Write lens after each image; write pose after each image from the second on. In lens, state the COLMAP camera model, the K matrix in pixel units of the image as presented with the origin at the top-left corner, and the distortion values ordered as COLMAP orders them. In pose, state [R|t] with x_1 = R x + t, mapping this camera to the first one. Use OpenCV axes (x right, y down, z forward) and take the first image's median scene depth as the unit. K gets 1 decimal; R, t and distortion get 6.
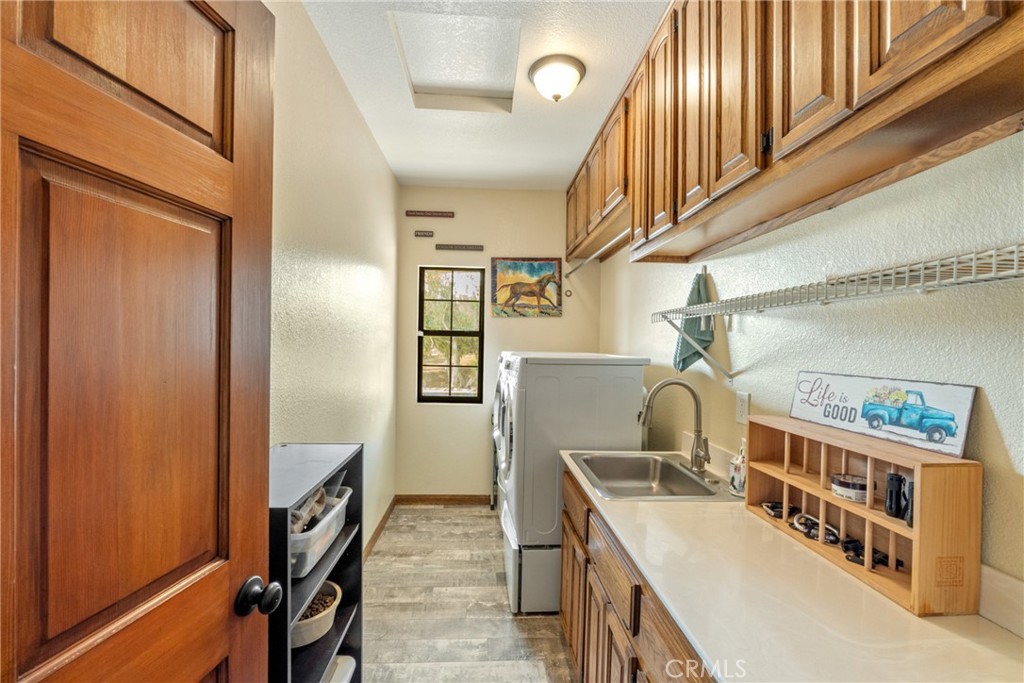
lens RADIAL K [[445.6, 0, 514.2], [0, 445.6, 341.7], [0, 0, 1]] dist [-0.004815, 0.000716]
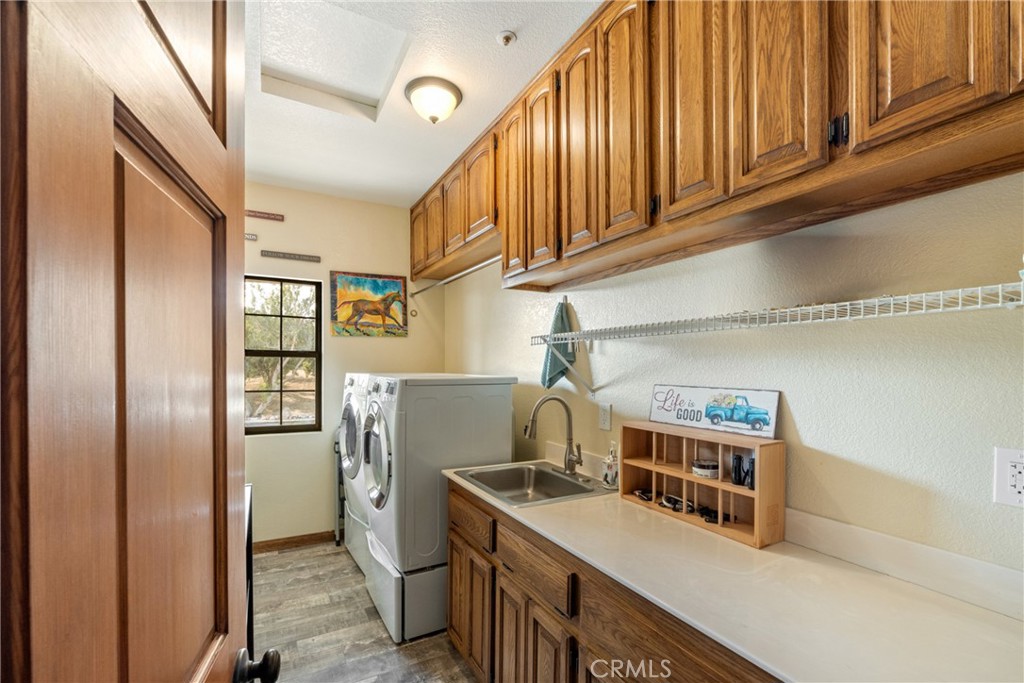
lens RADIAL K [[445.6, 0, 526.5], [0, 445.6, 362.7], [0, 0, 1]] dist [-0.004815, 0.000716]
pose [[0.899097, -0.007131, 0.437692, -0.181928], [0.006120, 0.999974, 0.003720, -0.003235], [-0.437708, -0.000666, 0.899117, 0.006543]]
